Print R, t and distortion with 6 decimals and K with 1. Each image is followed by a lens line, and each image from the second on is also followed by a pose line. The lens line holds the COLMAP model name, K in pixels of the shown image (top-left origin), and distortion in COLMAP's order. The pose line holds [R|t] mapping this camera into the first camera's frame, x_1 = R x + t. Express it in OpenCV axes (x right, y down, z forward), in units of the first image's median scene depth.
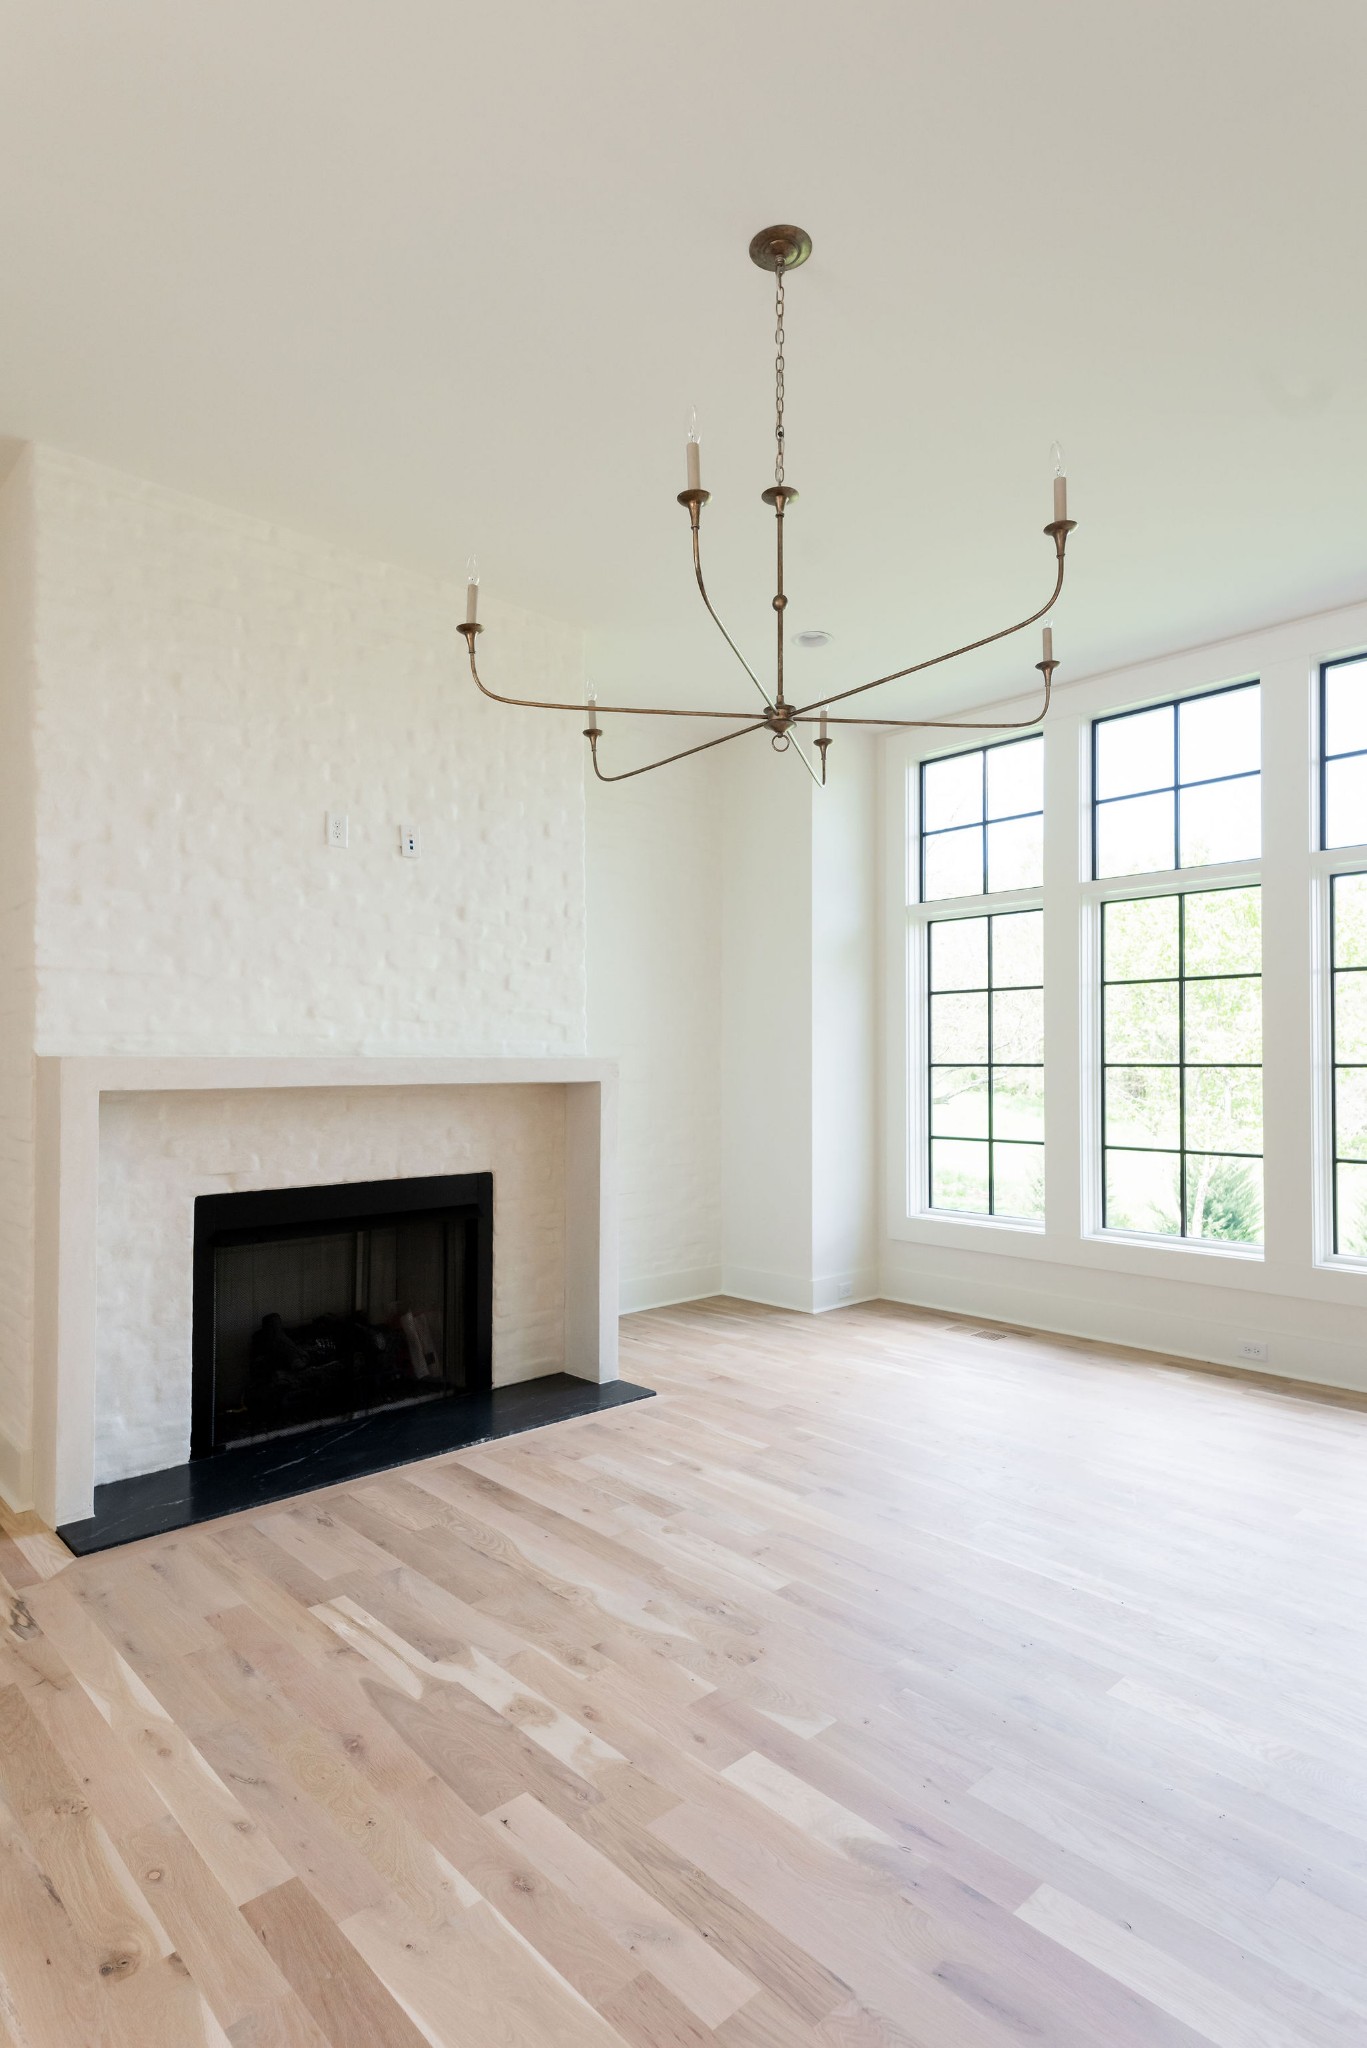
lens RADIAL K [[1087.4, 0, 684.5], [0, 1087.4, 1040.6], [0, 0, 1]] dist [0.019344, -0.001450]
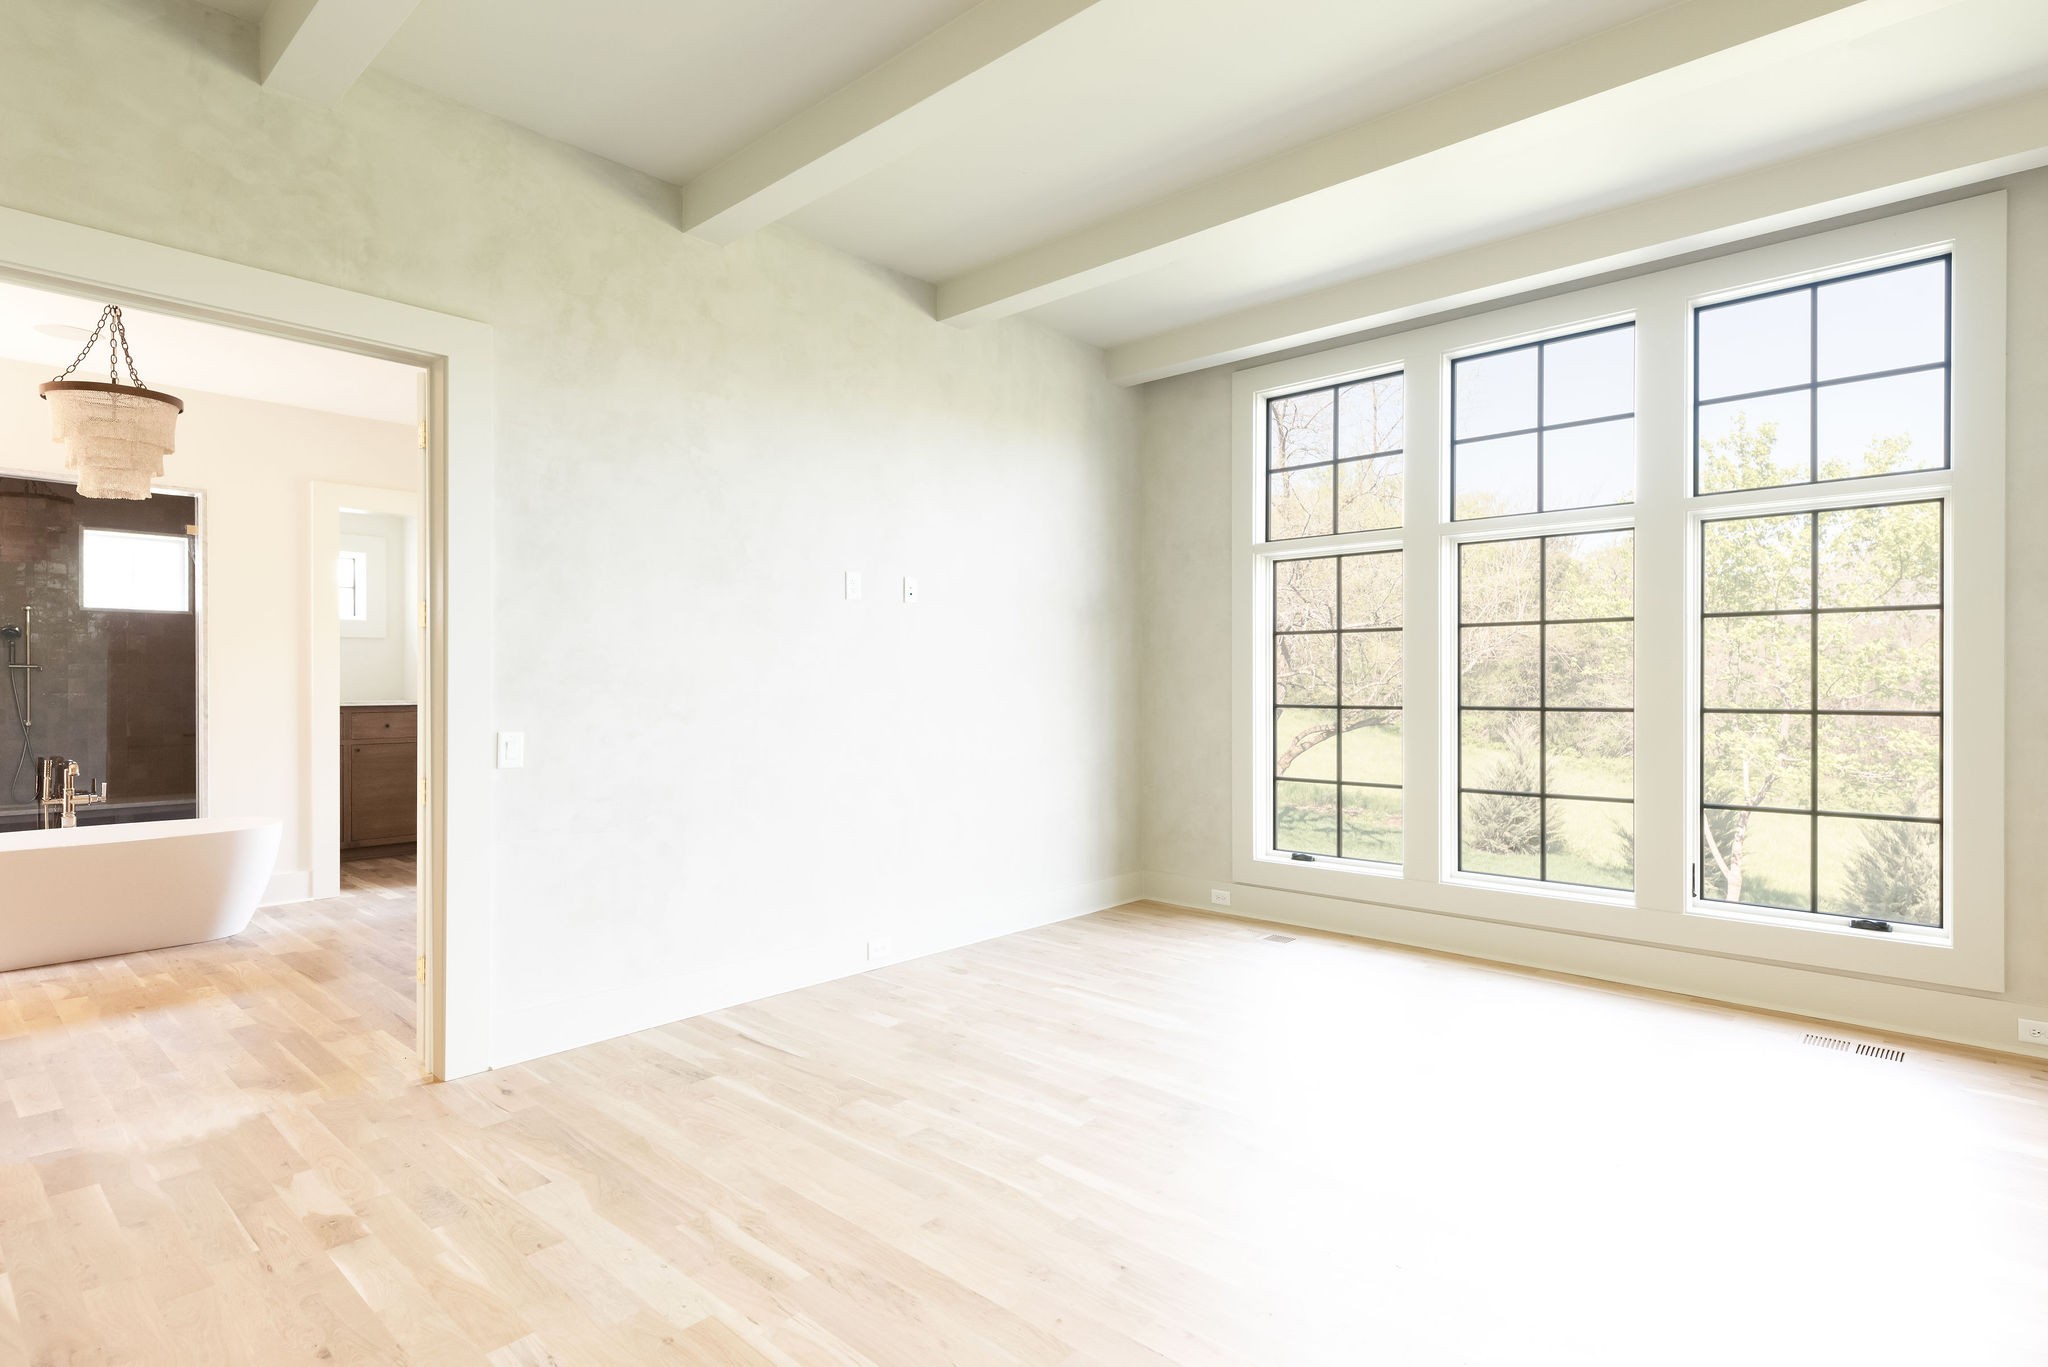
lens RADIAL K [[1007.2, 0, 1022.7], [0, 1007.2, 693.9], [0, 0, 1]] dist [0.029295, 0.000596]
pose [[0.993416, 0.011321, 0.114000, -0.166353], [-0.012882, 0.999833, 0.012971, 0.003831], [-0.113834, -0.014354, 0.993396, 0.182095]]
